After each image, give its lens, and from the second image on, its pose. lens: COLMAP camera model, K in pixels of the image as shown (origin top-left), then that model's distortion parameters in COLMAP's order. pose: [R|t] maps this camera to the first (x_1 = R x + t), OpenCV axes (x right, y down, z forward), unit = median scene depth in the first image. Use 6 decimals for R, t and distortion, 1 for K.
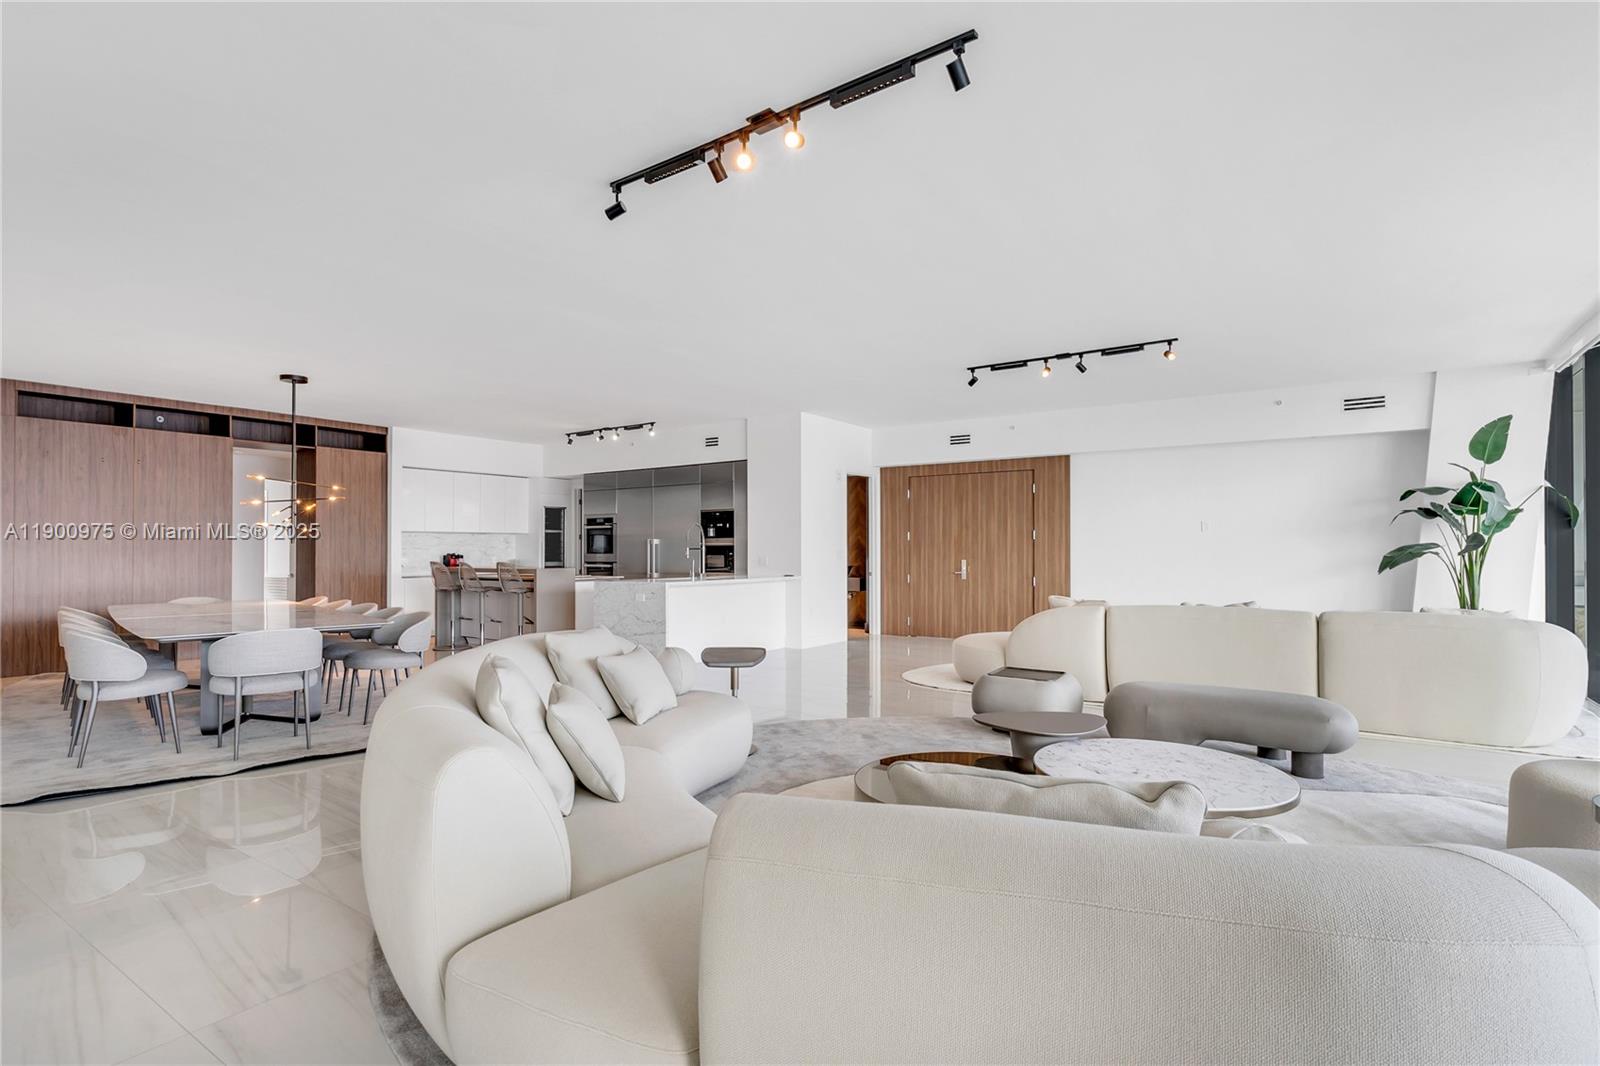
lens RADIAL K [[777.7, 0, 783.7], [0, 777.7, 539.7], [0, 0, 1]] dist [-0.004381, 0.005053]
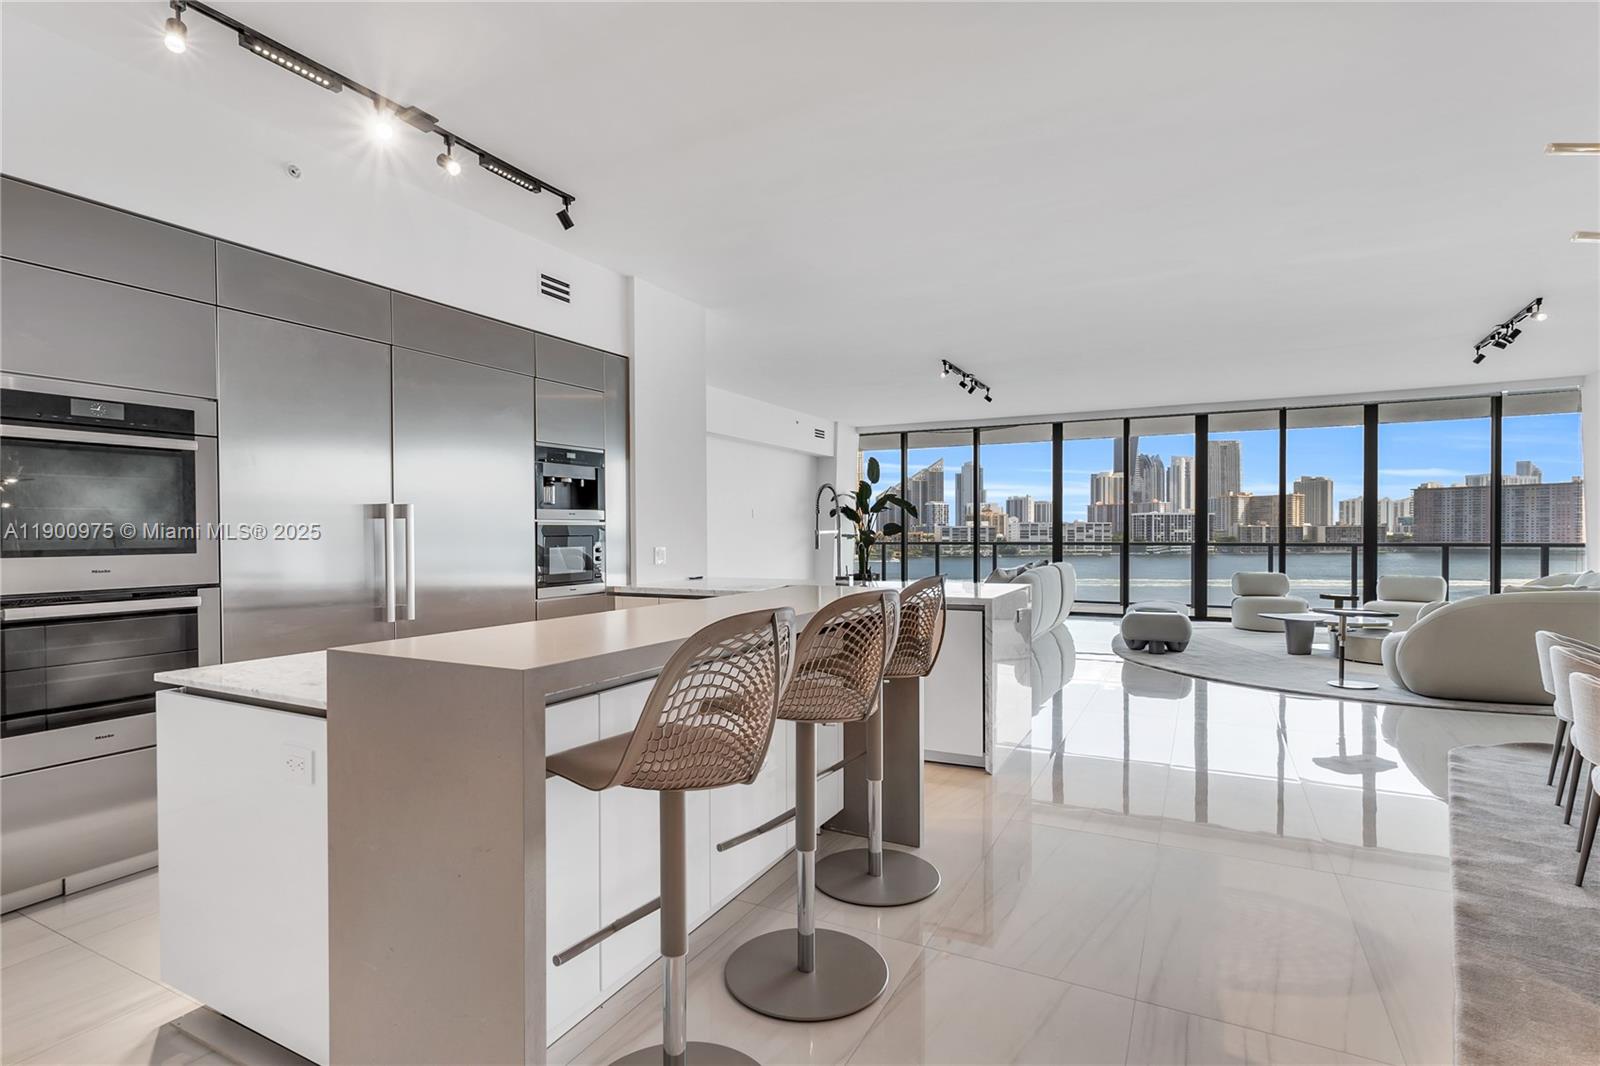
lens RADIAL K [[777.7, 0, 795.1], [0, 777.7, 547.7], [0, 0, 1]] dist [-0.004381, 0.005053]
pose [[-0.121452, -0.018392, 0.992427, -0.534750], [-0.006585, 0.999821, 0.017723, 0.011055], [-0.992575, -0.004383, -0.121551, 0.901387]]
